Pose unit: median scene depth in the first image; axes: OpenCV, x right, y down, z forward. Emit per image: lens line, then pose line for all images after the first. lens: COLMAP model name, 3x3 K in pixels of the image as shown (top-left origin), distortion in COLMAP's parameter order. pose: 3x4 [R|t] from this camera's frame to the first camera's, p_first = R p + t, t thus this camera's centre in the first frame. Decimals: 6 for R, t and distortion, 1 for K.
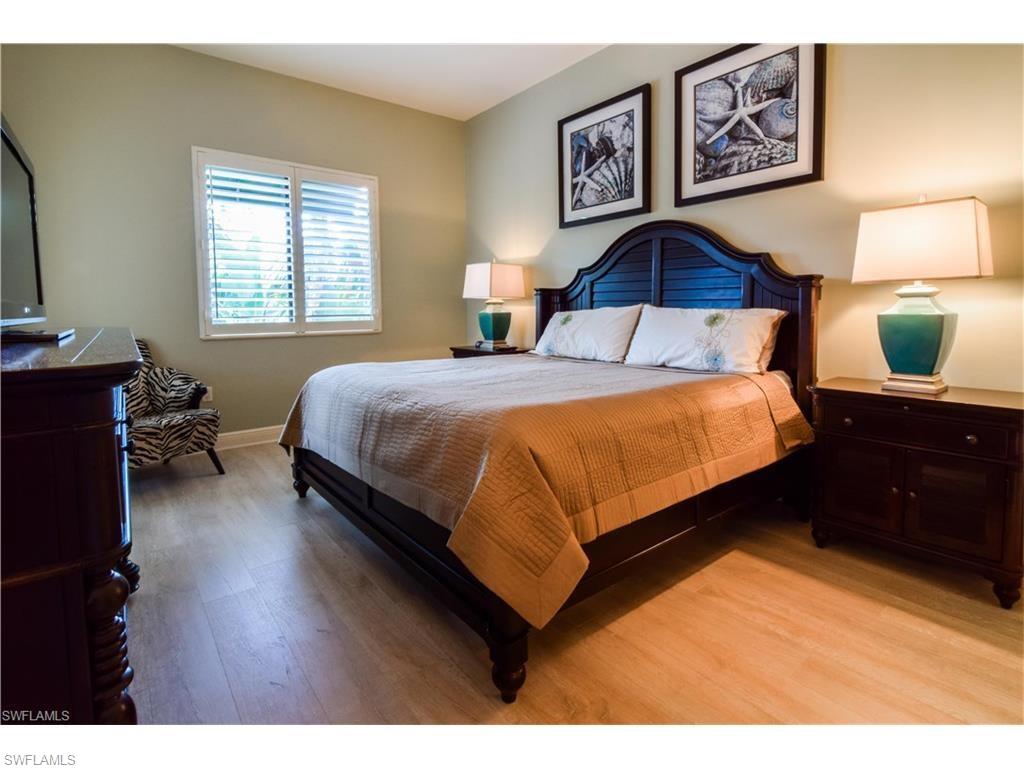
lens RADIAL K [[491.6, 0, 513.8], [0, 491.6, 377.6], [0, 0, 1]] dist [0.000469, -0.000065]
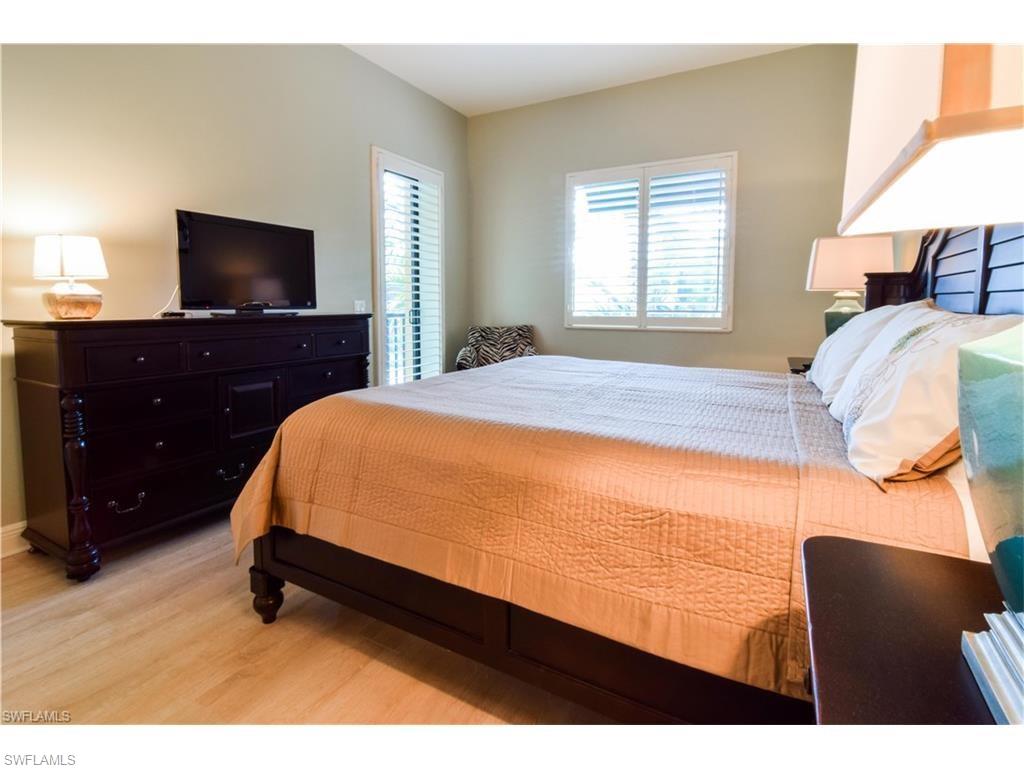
lens RADIAL K [[491.6, 0, 513.8], [0, 491.6, 377.6], [0, 0, 1]] dist [0.000469, -0.000065]
pose [[0.381881, 0.142426, -0.913171, 0.452791], [-0.133495, 0.986193, 0.097988, -0.053854], [0.914520, 0.084484, 0.395622, 0.366157]]
